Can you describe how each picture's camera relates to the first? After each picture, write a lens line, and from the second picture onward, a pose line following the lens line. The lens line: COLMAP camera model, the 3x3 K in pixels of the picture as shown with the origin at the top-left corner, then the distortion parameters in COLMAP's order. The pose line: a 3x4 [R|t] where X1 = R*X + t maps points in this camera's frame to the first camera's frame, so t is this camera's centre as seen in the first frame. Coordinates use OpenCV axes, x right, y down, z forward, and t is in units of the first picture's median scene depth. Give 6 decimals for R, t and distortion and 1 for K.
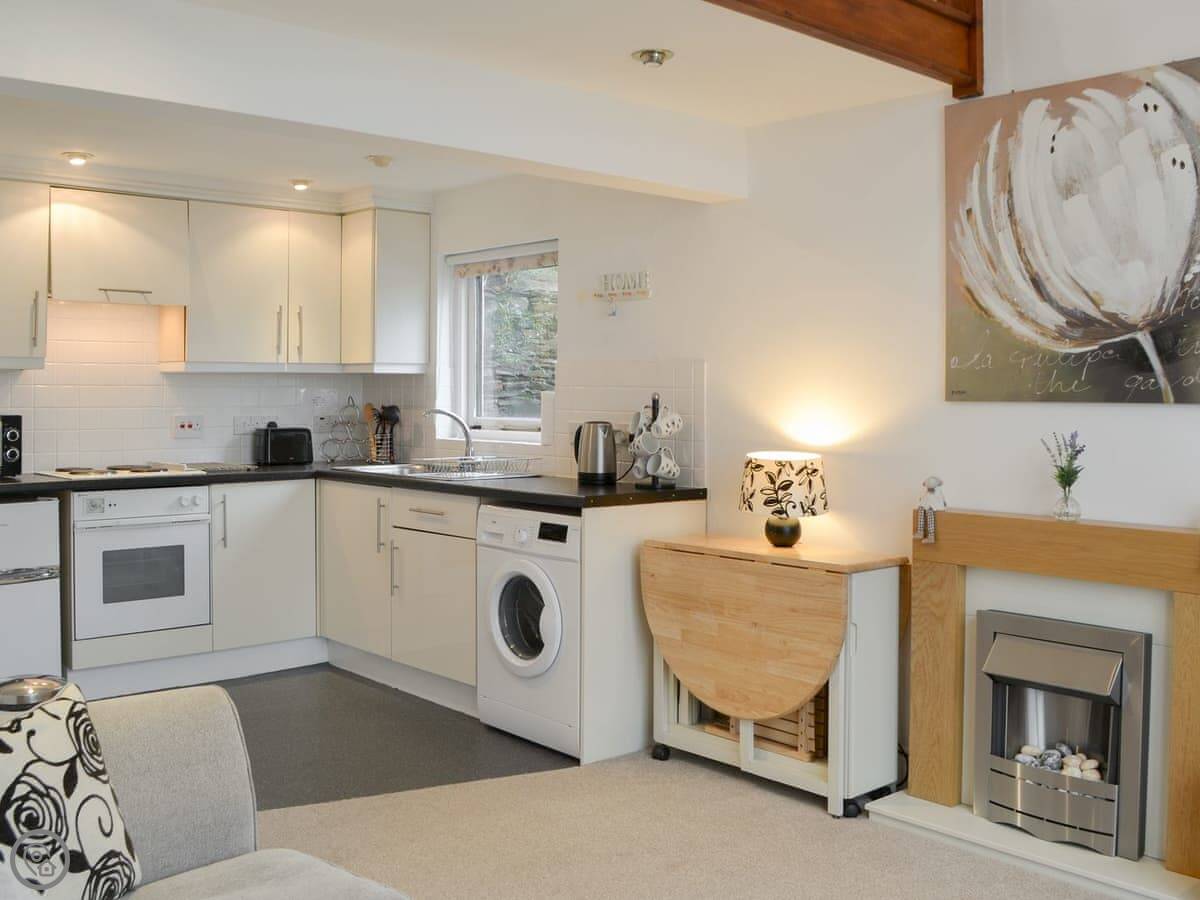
lens RADIAL K [[1179.9, 0, 581.7], [0, 1179.9, 408.1], [0, 0, 1]] dist [-0.060334, 0.001574]
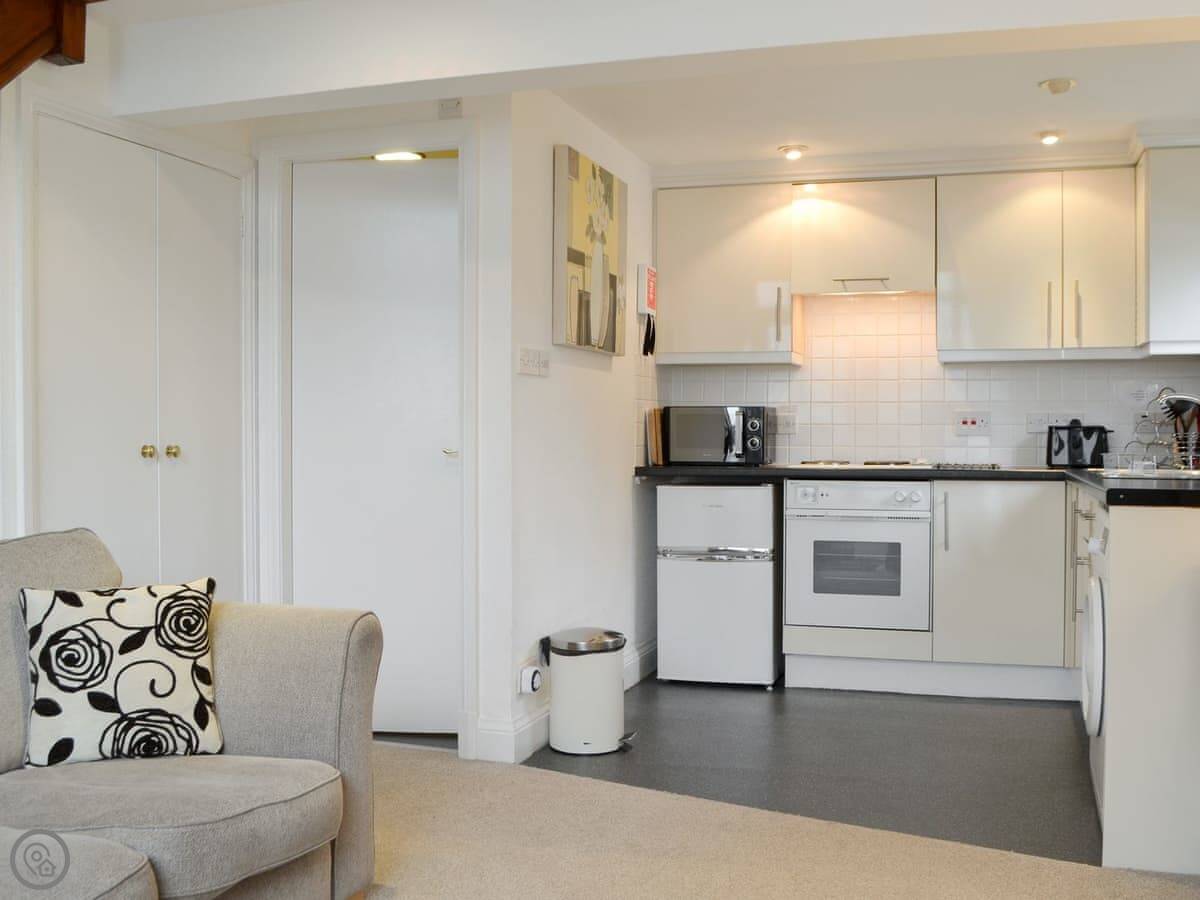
lens RADIAL K [[1201.6, 0, 600.0], [0, 1201.6, 450.0], [0, 0, 1]] dist [-0.069901, 0.011531]
pose [[0.539345, 0.011675, -0.842004, 0.337500], [-0.009742, 0.999923, 0.007625, 0.036855], [0.842028, 0.004090, 0.539418, 0.273370]]
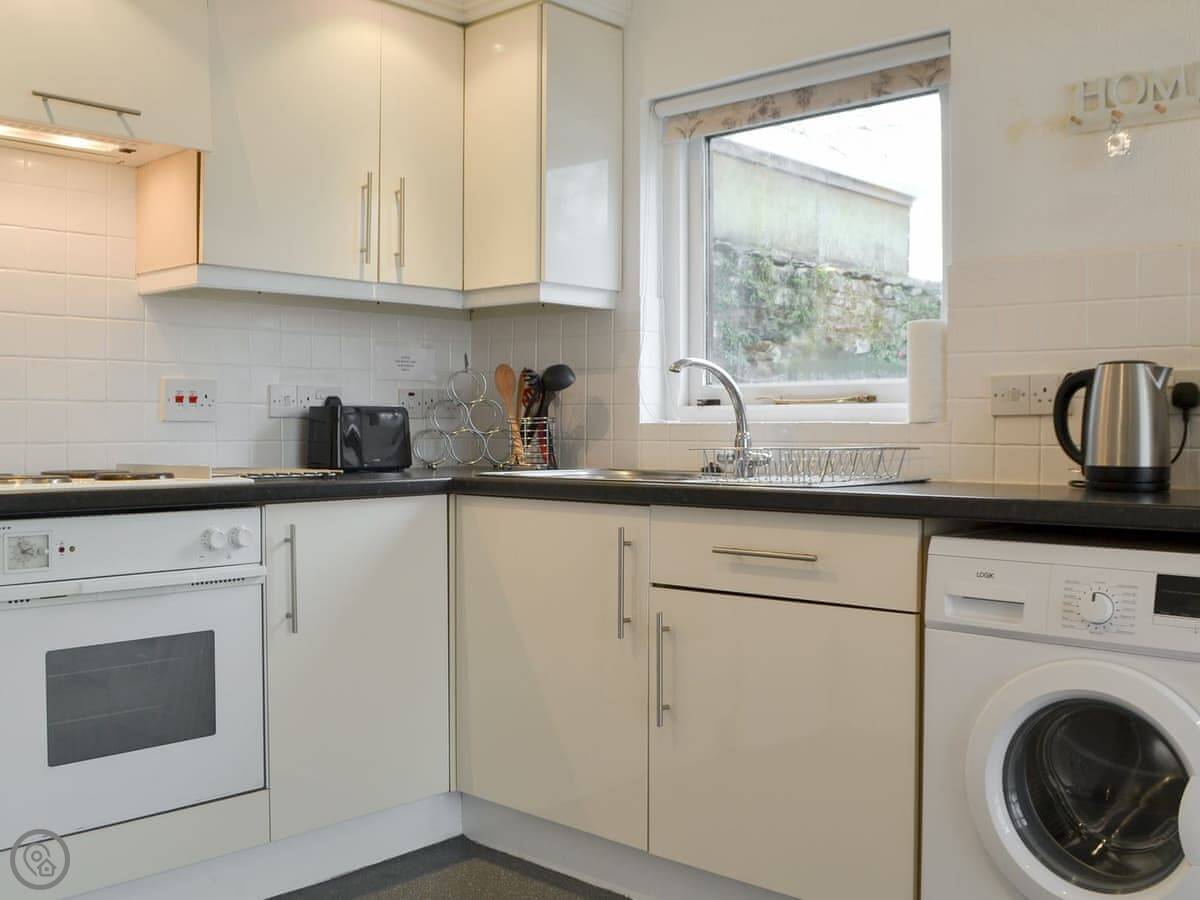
lens RADIAL K [[1201.6, 0, 600.0], [0, 1201.6, 450.0], [0, 0, 1]] dist [-0.069901, 0.011531]
pose [[0.994954, -0.005004, 0.100210, -0.228951], [0.004382, 0.999970, 0.006427, 0.040235], [-0.100239, -0.005955, 0.994946, 0.494771]]
